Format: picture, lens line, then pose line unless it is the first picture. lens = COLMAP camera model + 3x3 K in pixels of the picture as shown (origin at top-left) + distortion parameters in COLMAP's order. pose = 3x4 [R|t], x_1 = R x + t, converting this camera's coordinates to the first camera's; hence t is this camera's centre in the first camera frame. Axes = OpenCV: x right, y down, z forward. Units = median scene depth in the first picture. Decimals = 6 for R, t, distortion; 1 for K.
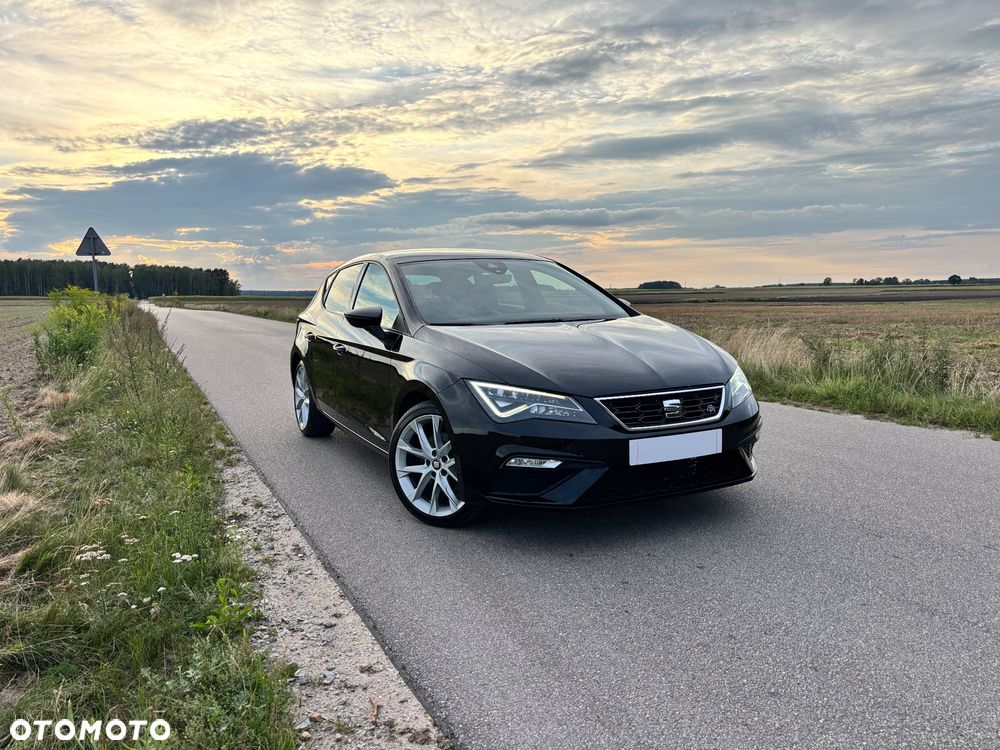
lens RADIAL K [[767.6, 0, 498.0], [0, 767.6, 374.6], [0, 0, 1]] dist [0.023320, -0.028031]
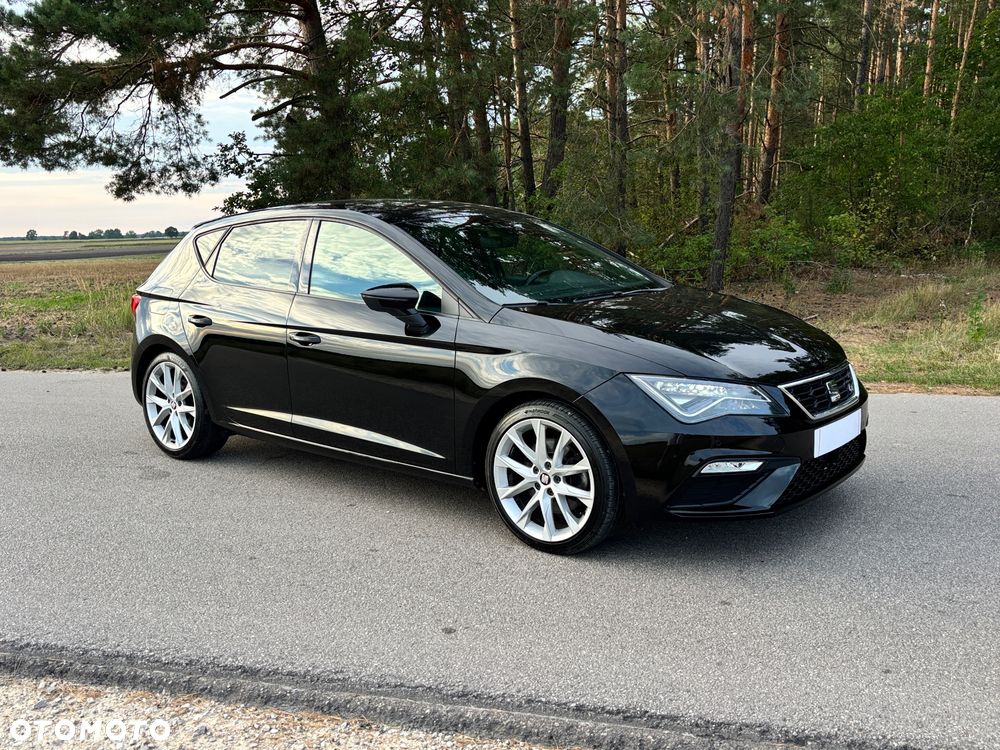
lens RADIAL K [[944.4, 0, 517.1], [0, 944.4, 396.4], [0, 0, 1]] dist [0.018836, 0.000000]
pose [[0.911200, -0.078365, 0.404442, -0.397741], [0.050052, 0.995527, 0.080129, -0.040571], [-0.408912, -0.052771, 0.911047, 0.088048]]
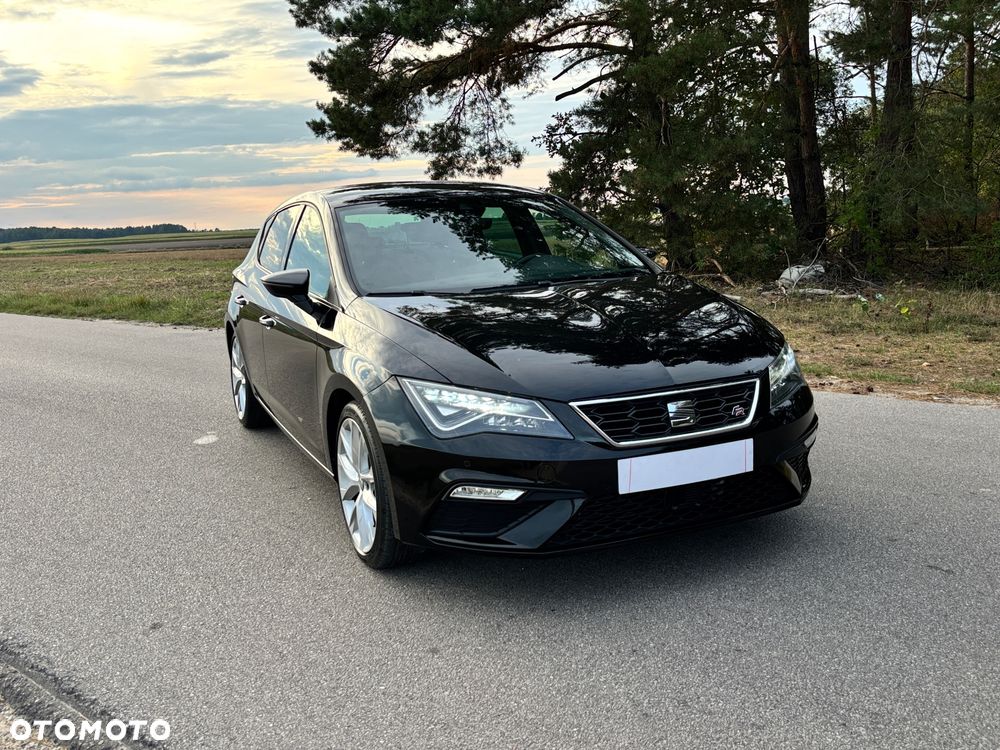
lens RADIAL K [[974.7, 0, 493.6], [0, 974.7, 384.1], [0, 0, 1]] dist [0.014885, 0.000000]
pose [[0.997990, -0.016324, -0.061241, 0.074561], [0.020623, 0.997317, 0.070240, -0.036247], [0.059930, -0.071362, 0.995649, 0.050507]]
